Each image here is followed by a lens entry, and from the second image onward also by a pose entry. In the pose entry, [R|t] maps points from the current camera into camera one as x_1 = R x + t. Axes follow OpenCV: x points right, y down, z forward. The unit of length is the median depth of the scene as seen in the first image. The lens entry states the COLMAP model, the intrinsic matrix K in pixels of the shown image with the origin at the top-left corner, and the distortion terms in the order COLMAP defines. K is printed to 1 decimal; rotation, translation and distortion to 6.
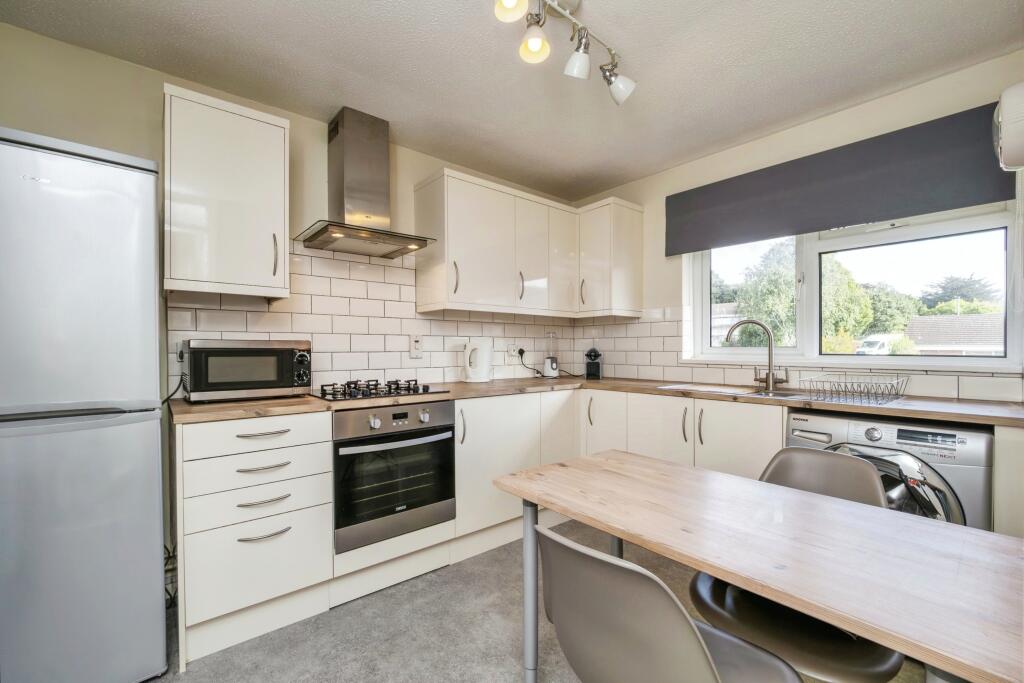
lens RADIAL K [[440.0, 0, 500.9], [0, 440.0, 345.1], [0, 0, 1]] dist [-0.027276, 0.006540]
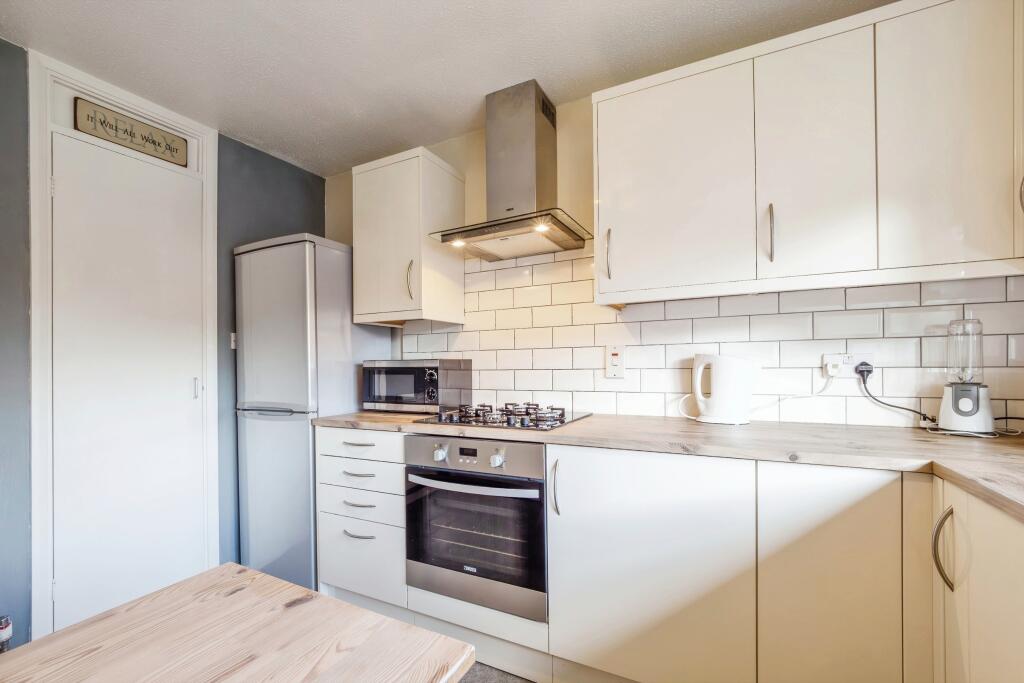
lens RADIAL K [[431.6, 0, 514.8], [0, 431.6, 358.9], [0, 0, 1]] dist [-0.001758, -0.000471]
pose [[0.392302, -0.016161, -0.919695, 0.492323], [0.019025, 0.999774, -0.009453, 0.002109], [0.919640, -0.013789, 0.392521, 0.728699]]
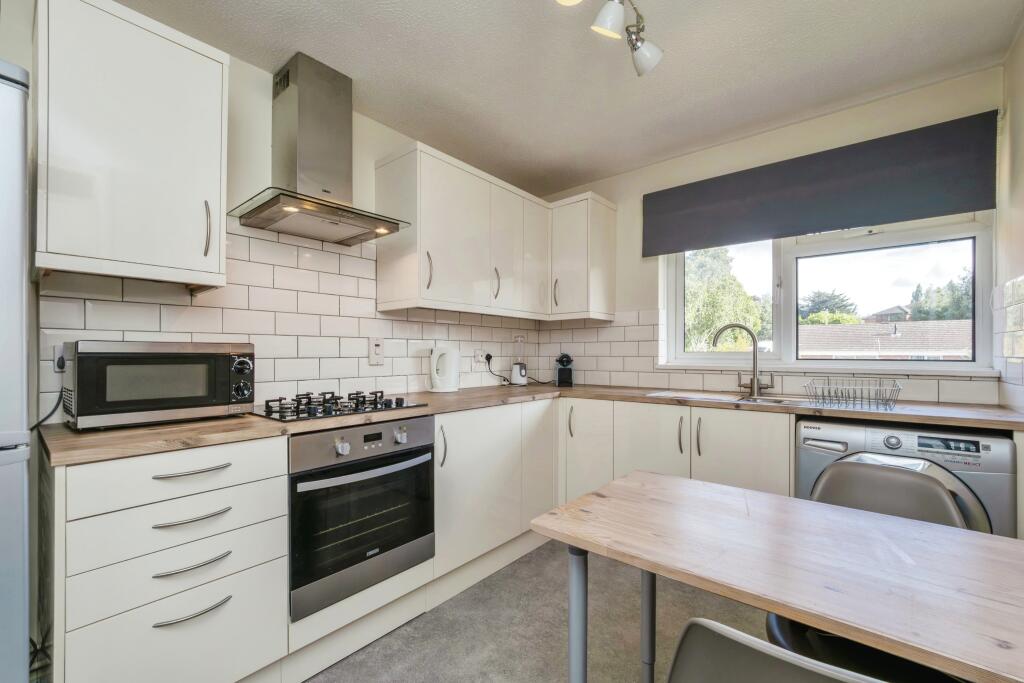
lens RADIAL K [[440.0, 0, 500.9], [0, 440.0, 345.1], [0, 0, 1]] dist [-0.027276, 0.006540]
pose [[0.984941, 0.002732, 0.172870, -0.129599], [-0.000540, 0.999919, -0.012730, 0.002490], [-0.172891, 0.012445, 0.984862, 0.157582]]
